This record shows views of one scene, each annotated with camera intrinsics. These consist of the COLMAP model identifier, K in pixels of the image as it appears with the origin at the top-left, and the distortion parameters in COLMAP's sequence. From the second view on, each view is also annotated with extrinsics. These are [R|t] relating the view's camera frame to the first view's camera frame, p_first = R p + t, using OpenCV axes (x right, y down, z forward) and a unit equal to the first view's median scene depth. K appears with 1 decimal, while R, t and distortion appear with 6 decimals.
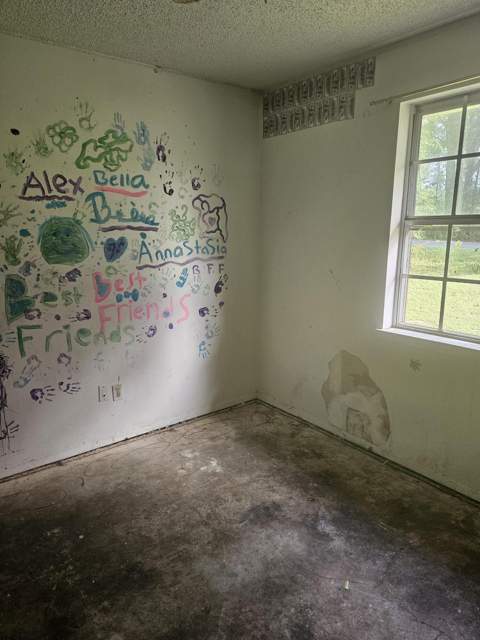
lens RADIAL K [[454.0, 0, 239.1], [0, 454.0, 318.5], [0, 0, 1]] dist [0.043209, -0.041312]
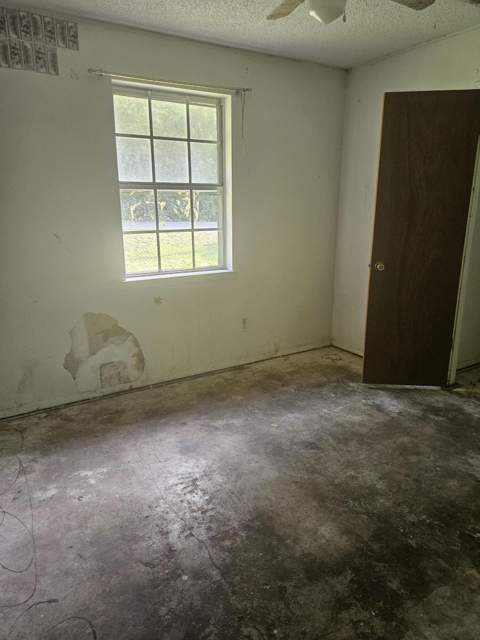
lens RADIAL K [[454.0, 0, 239.1], [0, 454.0, 318.5], [0, 0, 1]] dist [0.043209, -0.041312]
pose [[0.077534, -0.240155, 0.967633, -0.782323], [0.202824, 0.954058, 0.220534, -0.078874], [-0.976141, 0.179160, 0.122681, 0.585454]]
